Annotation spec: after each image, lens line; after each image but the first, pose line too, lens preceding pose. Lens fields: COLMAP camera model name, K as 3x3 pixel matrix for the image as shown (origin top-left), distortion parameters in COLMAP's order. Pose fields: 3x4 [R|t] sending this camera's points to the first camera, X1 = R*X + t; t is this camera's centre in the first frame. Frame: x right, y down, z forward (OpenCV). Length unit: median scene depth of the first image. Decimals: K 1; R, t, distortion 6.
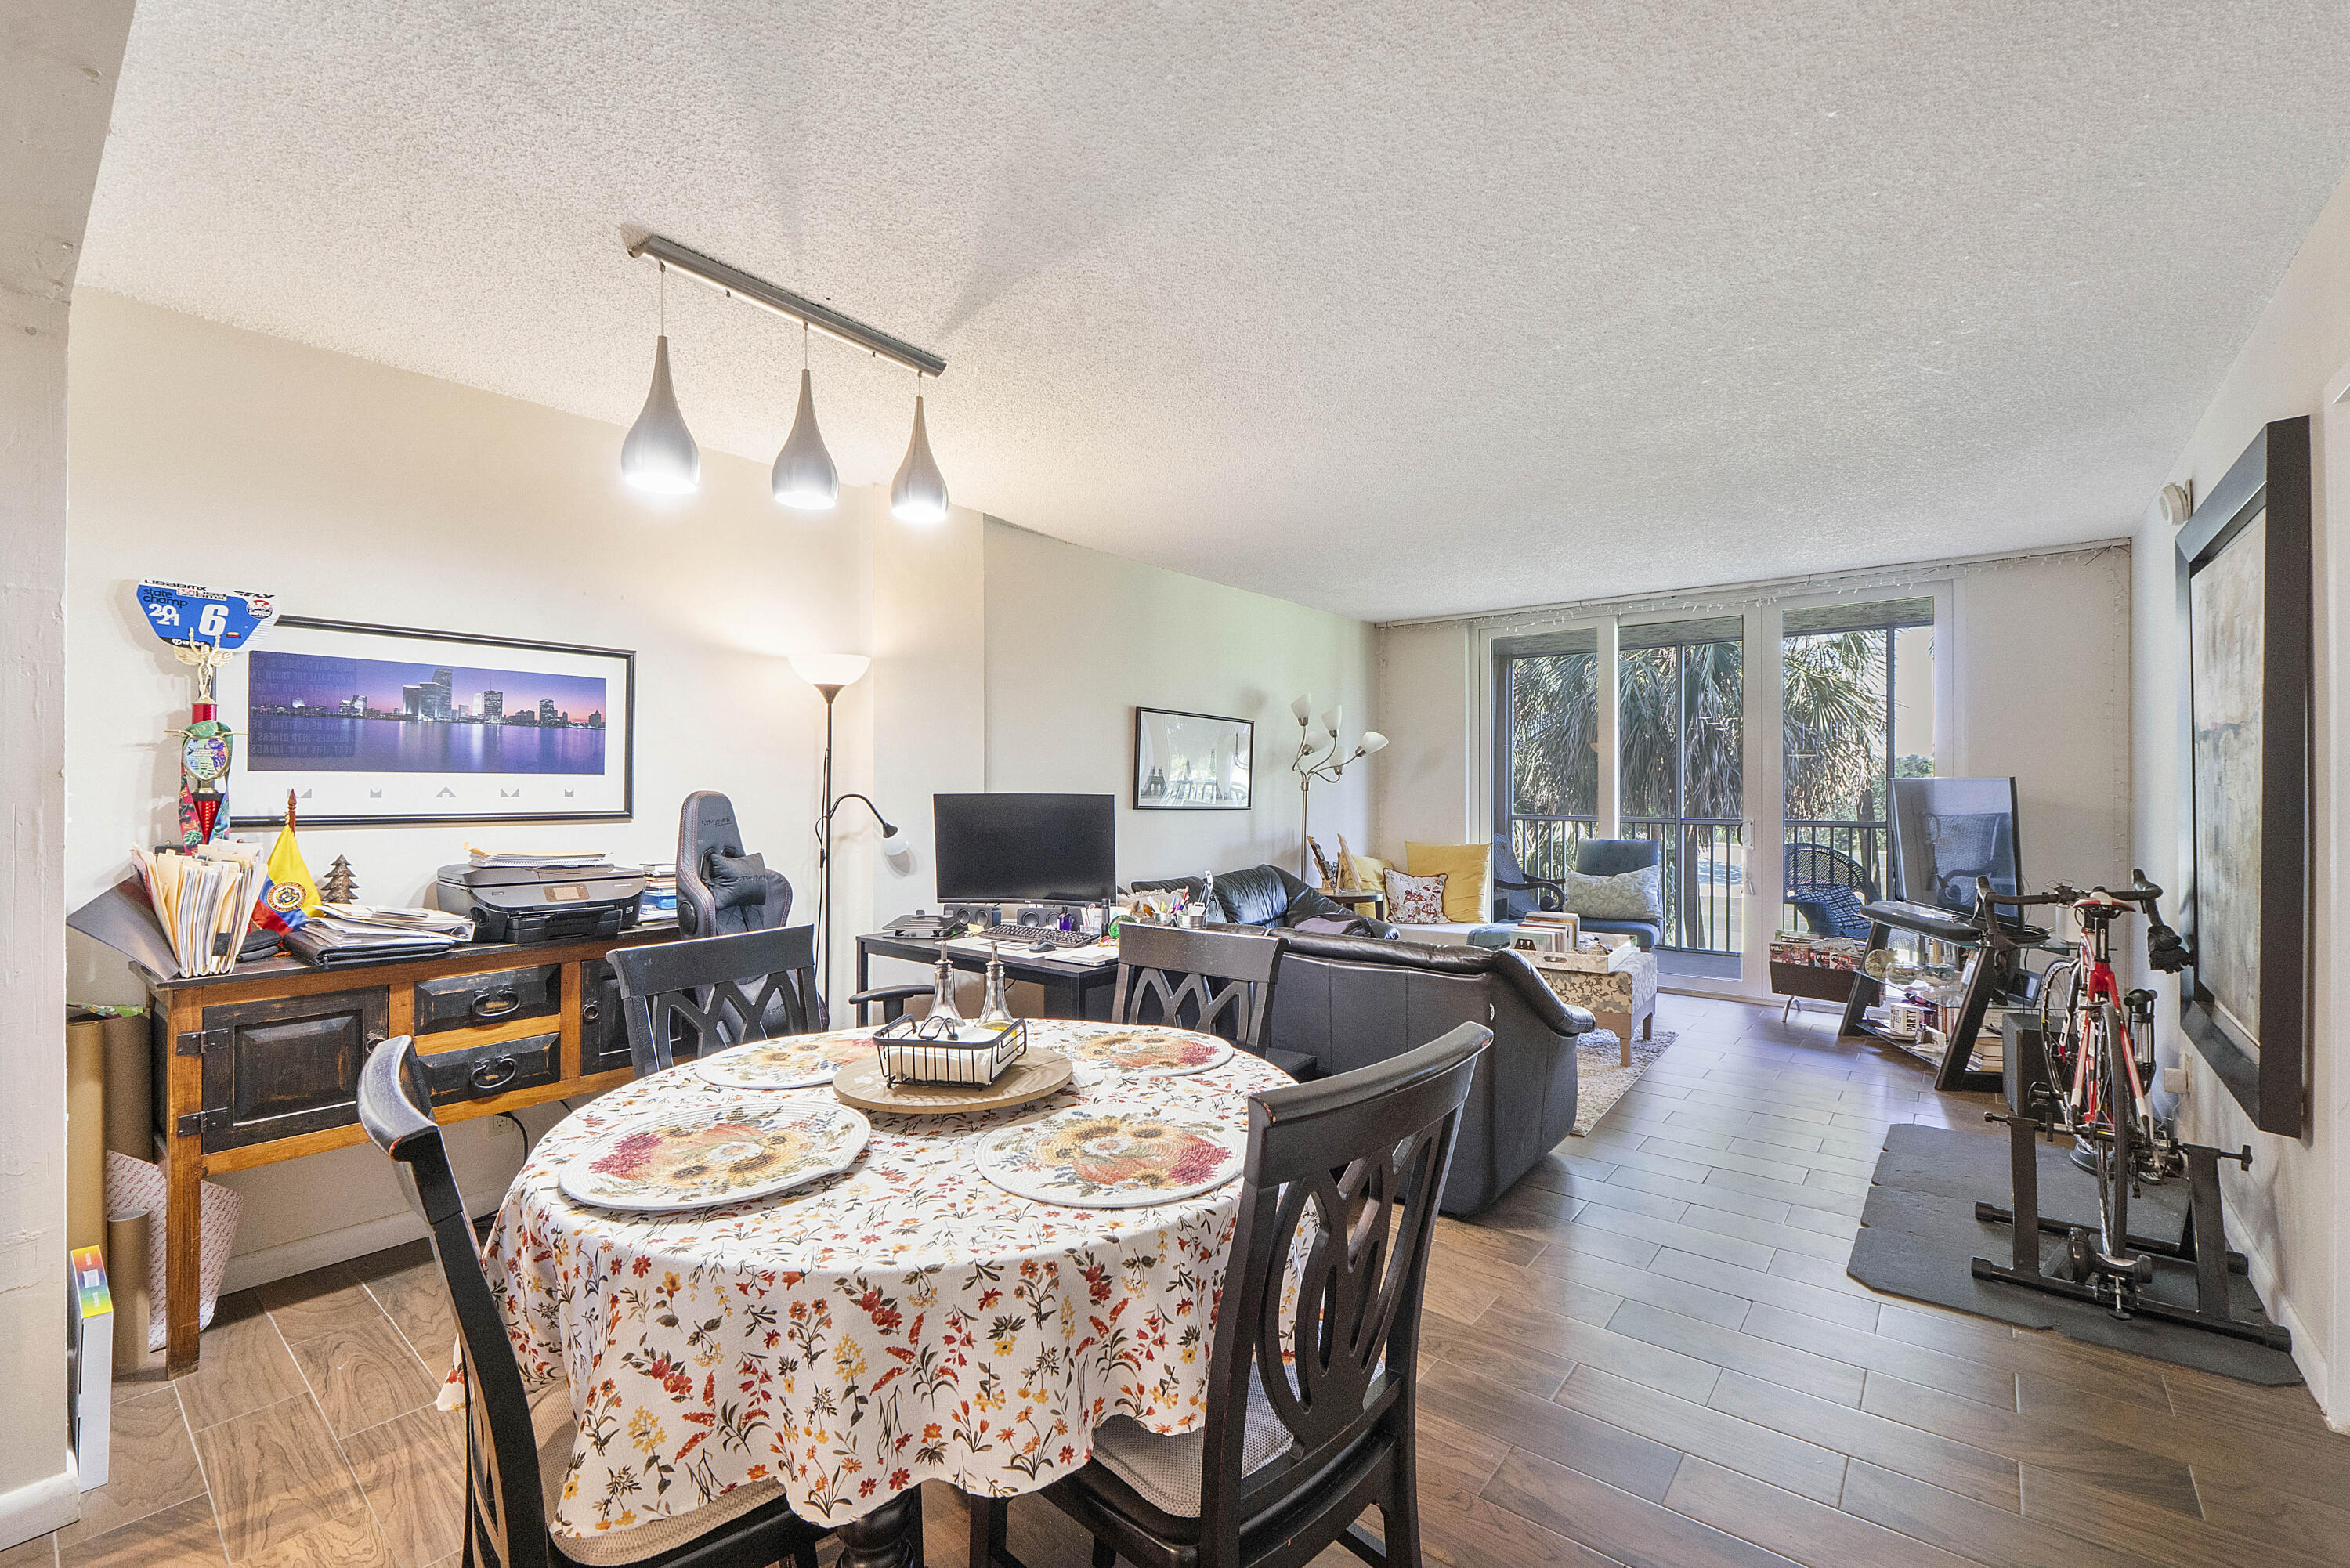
lens RADIAL K [[992.1, 0, 1175.0], [0, 992.1, 784.0], [0, 0, 1]] dist [-0.014310, -0.000765]
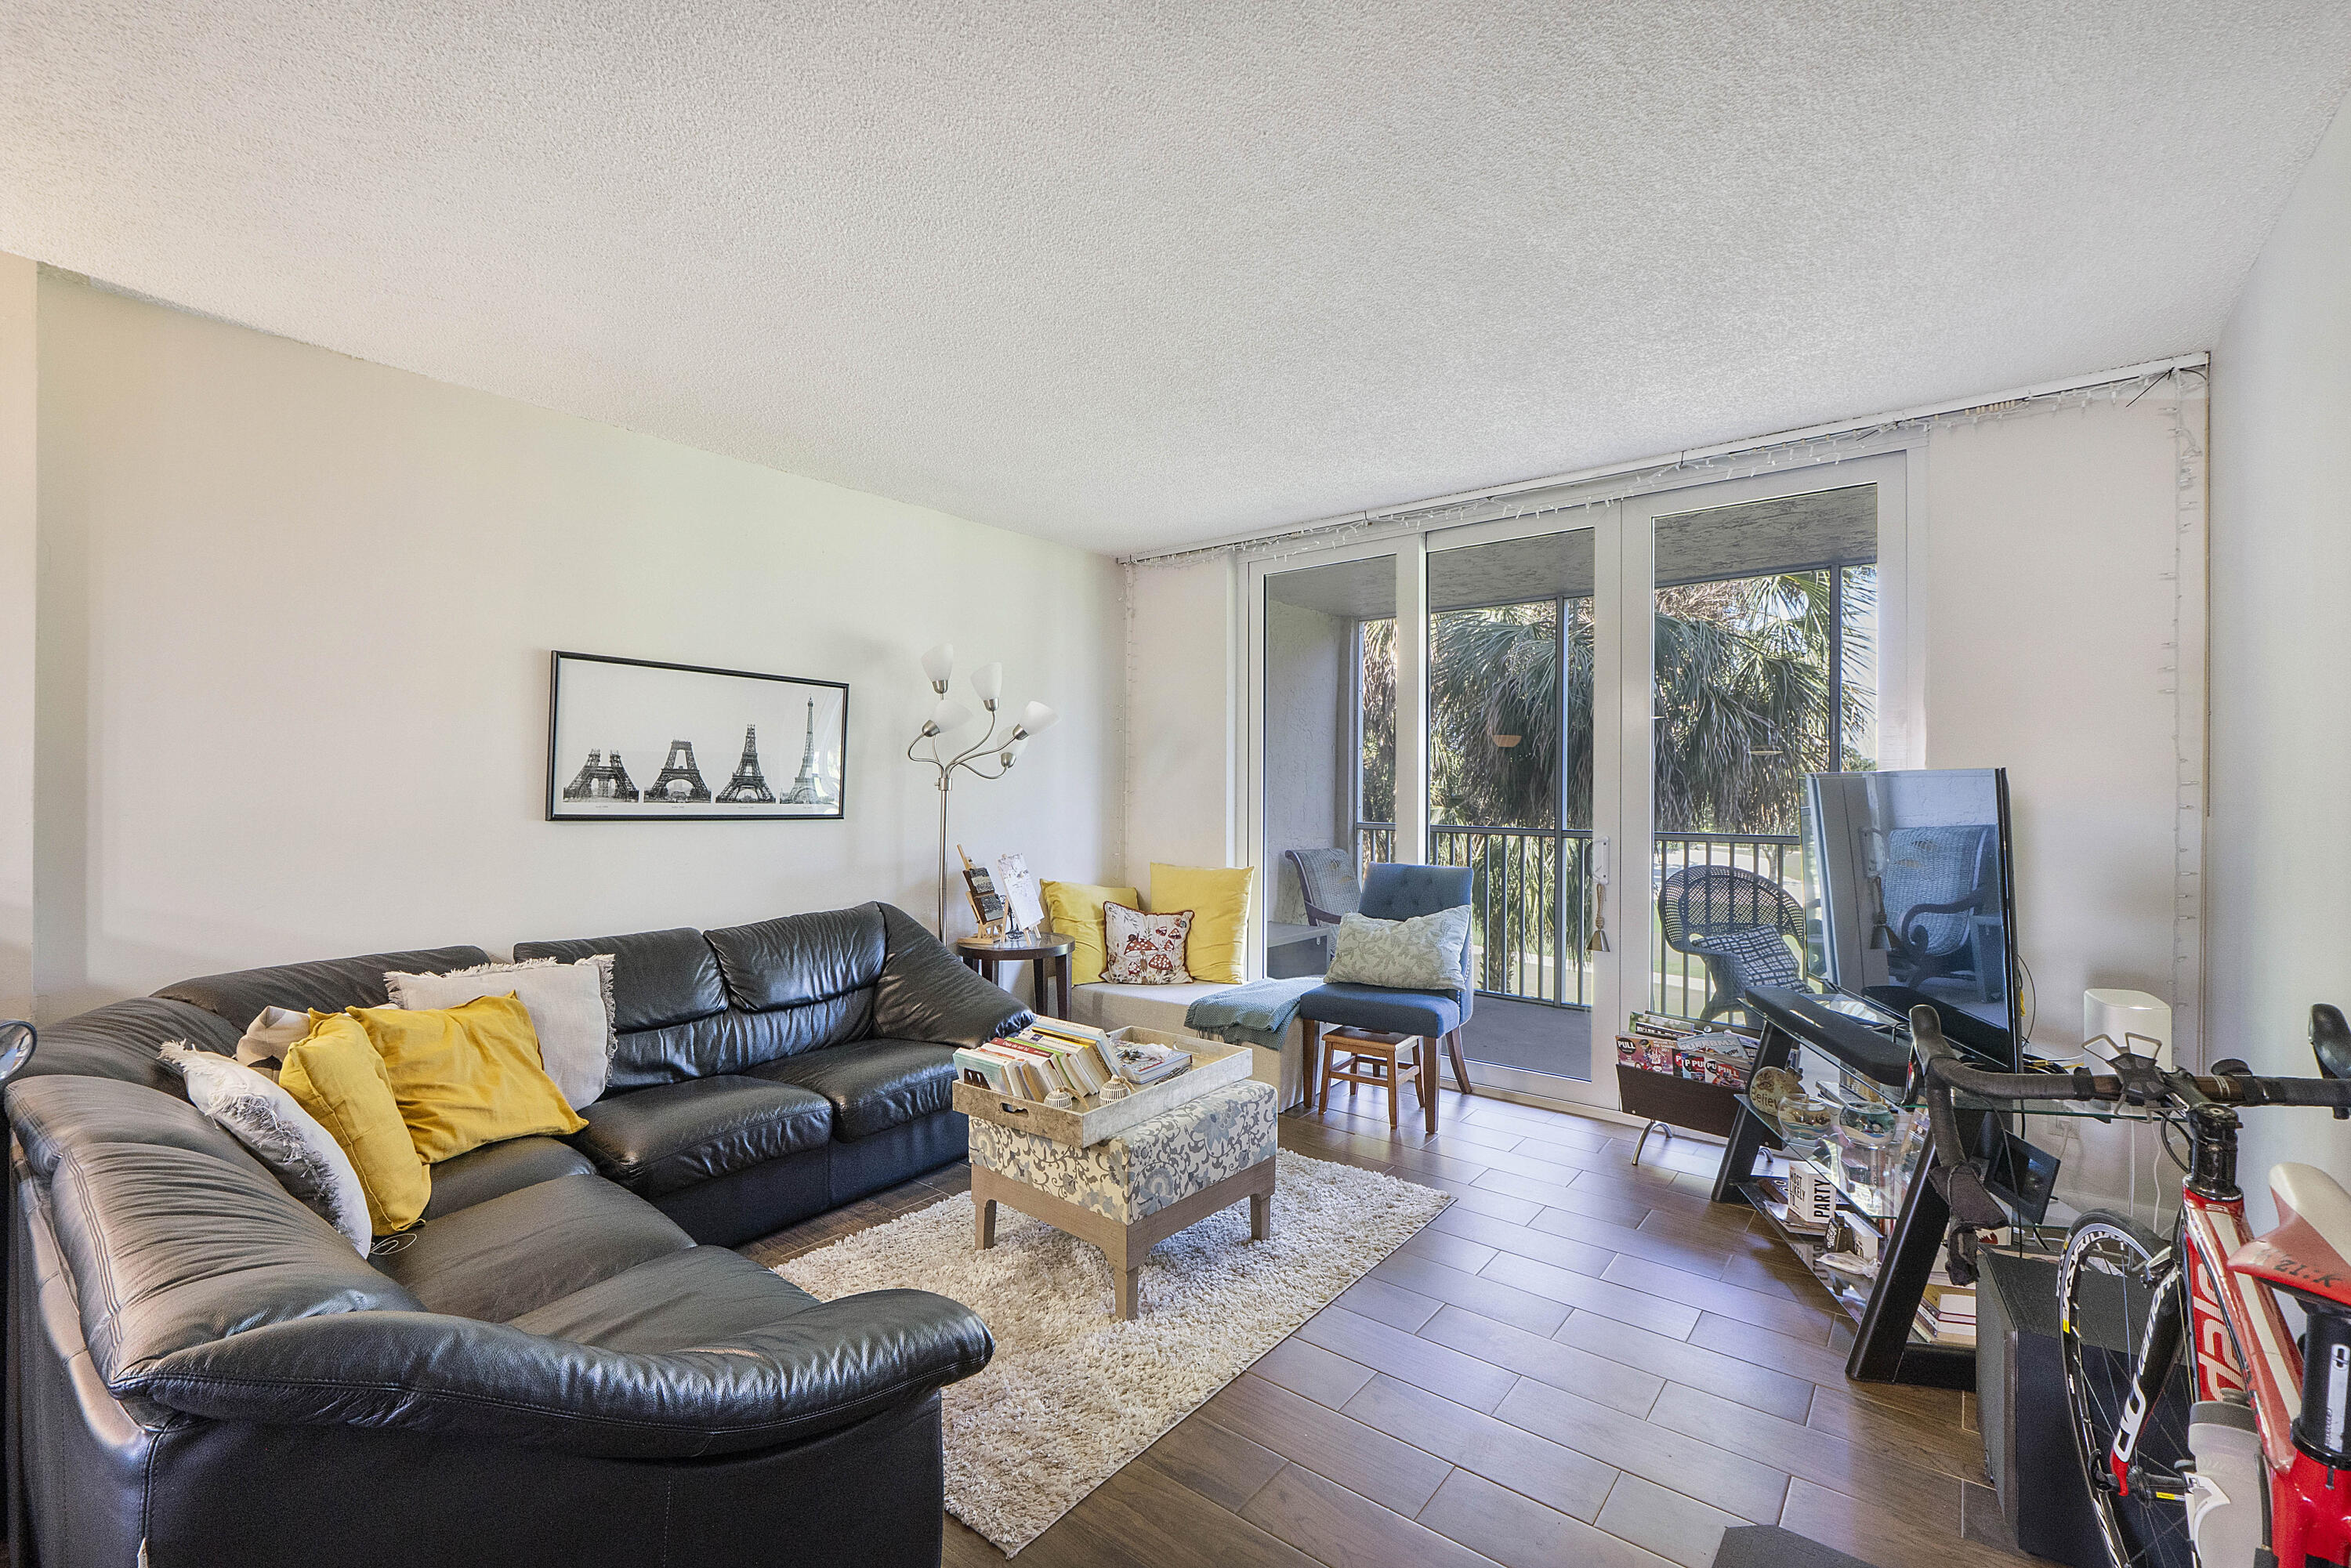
lens RADIAL K [[992.5, 0, 1175.5], [0, 992.5, 784.0], [0, 0, 1]] dist [-0.014310, -0.000765]
pose [[0.999972, 0.004538, 0.005951, 0.332355], [-0.004544, 0.999989, 0.001009, 0.000916], [-0.005946, -0.001036, 0.999982, 0.387949]]
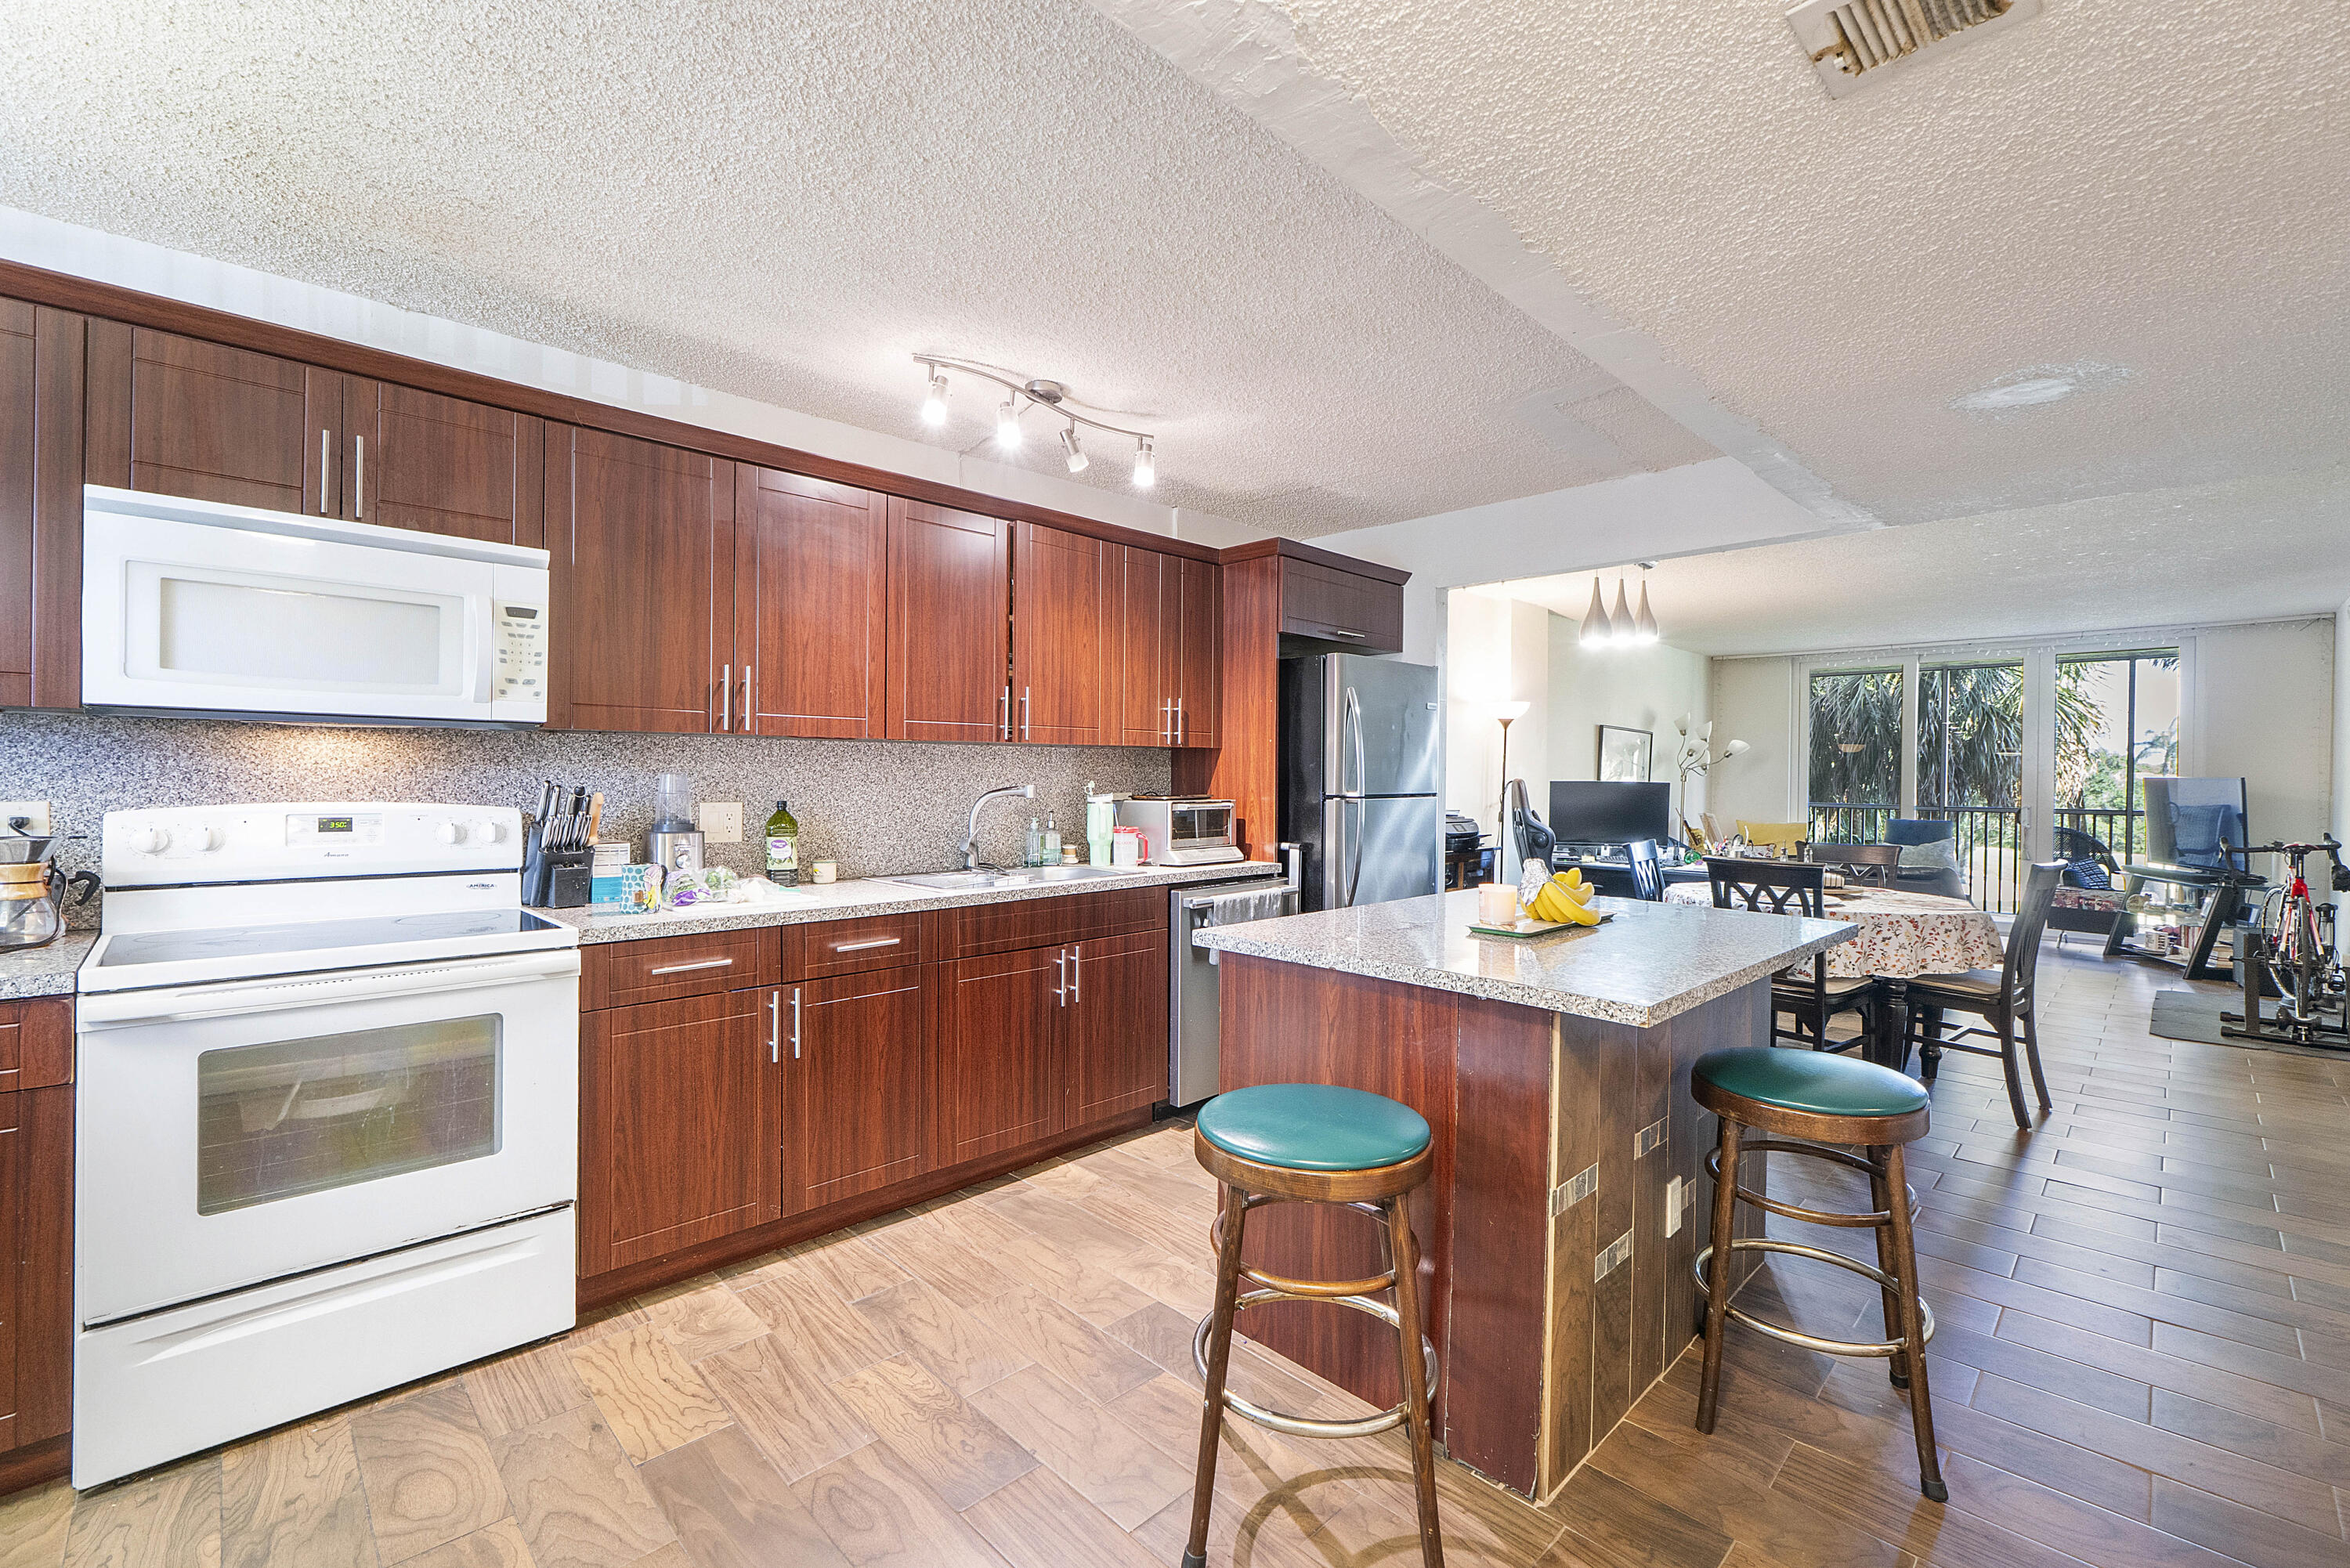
lens RADIAL K [[992.1, 0, 1175.0], [0, 992.1, 784.0], [0, 0, 1]] dist [-0.014310, -0.000765]
pose [[0.993636, 0.008782, -0.112292, -0.501485], [-0.007947, 0.999937, 0.007882, 0.004262], [0.112354, -0.006939, 0.993644, -0.554748]]
